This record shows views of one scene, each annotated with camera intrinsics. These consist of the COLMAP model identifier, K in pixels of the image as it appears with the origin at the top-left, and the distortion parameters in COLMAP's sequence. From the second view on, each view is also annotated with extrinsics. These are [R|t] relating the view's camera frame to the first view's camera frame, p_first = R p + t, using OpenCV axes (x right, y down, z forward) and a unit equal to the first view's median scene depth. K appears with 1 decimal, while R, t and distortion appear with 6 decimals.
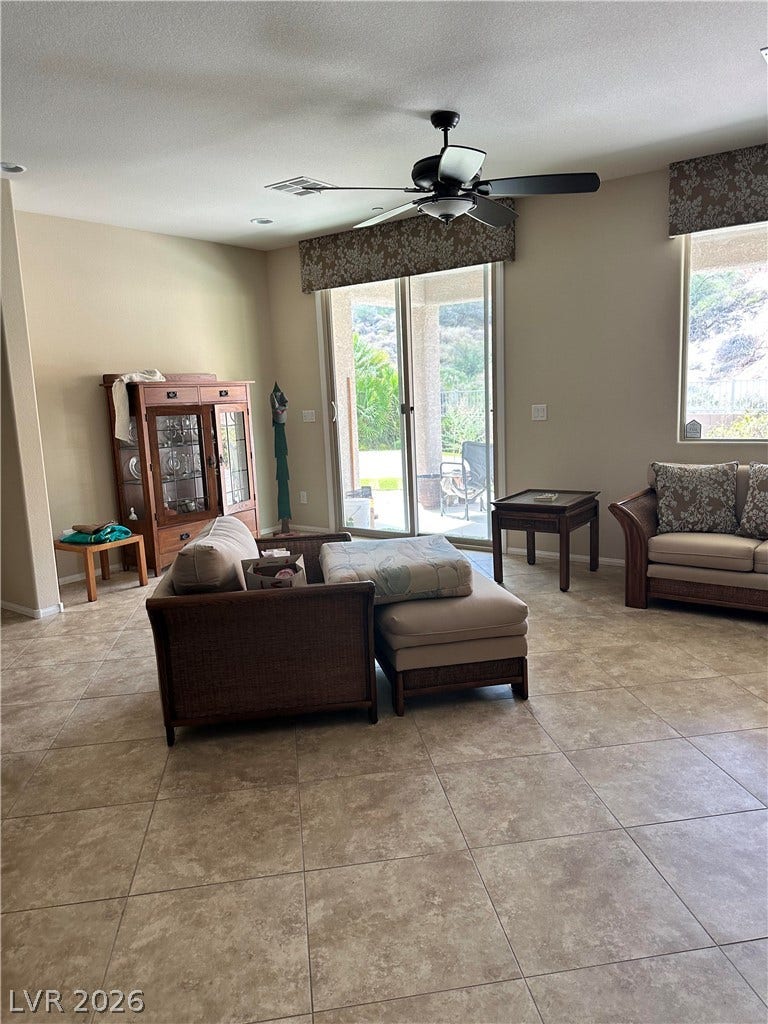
lens RADIAL K [[742.4, 0, 380.3], [0, 742.4, 505.7], [0, 0, 1]] dist [0.042932, -0.039277]
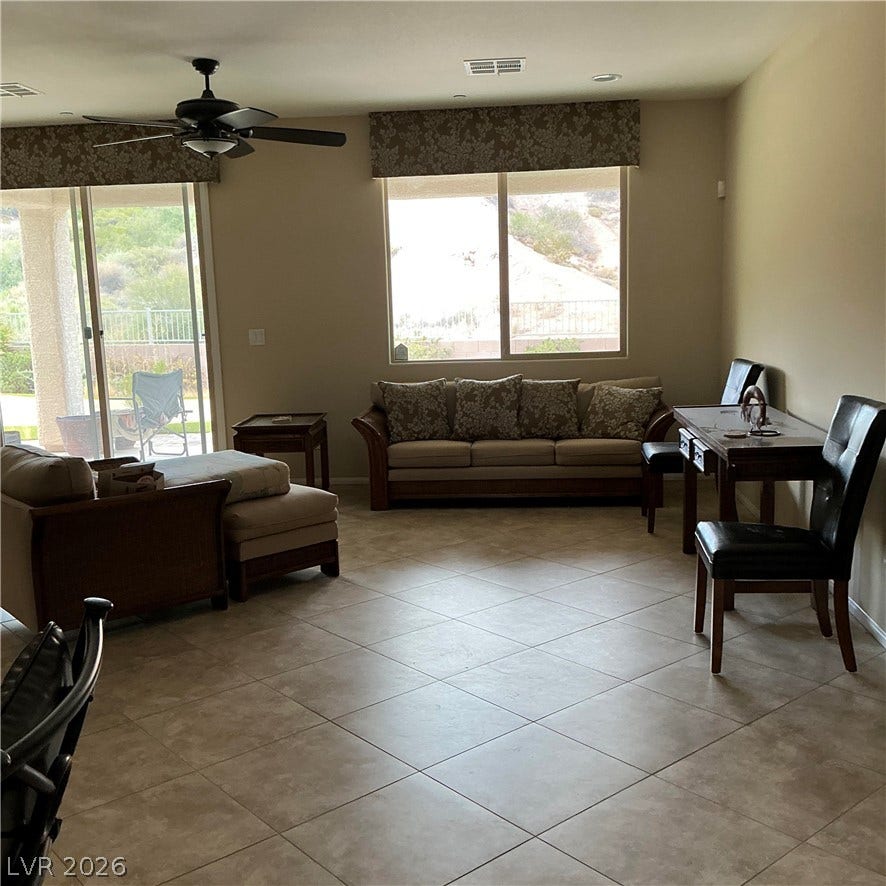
lens RADIAL K [[1041.9, 0, 446.6], [0, 1041.9, 447.6], [0, 0, 1]] dist [0.076507, 0.000000]
pose [[0.850307, -0.063073, 0.522494, -0.387882], [0.075584, 0.997136, -0.002635, 0.055181], [-0.520831, 0.041733, 0.852639, -0.392929]]
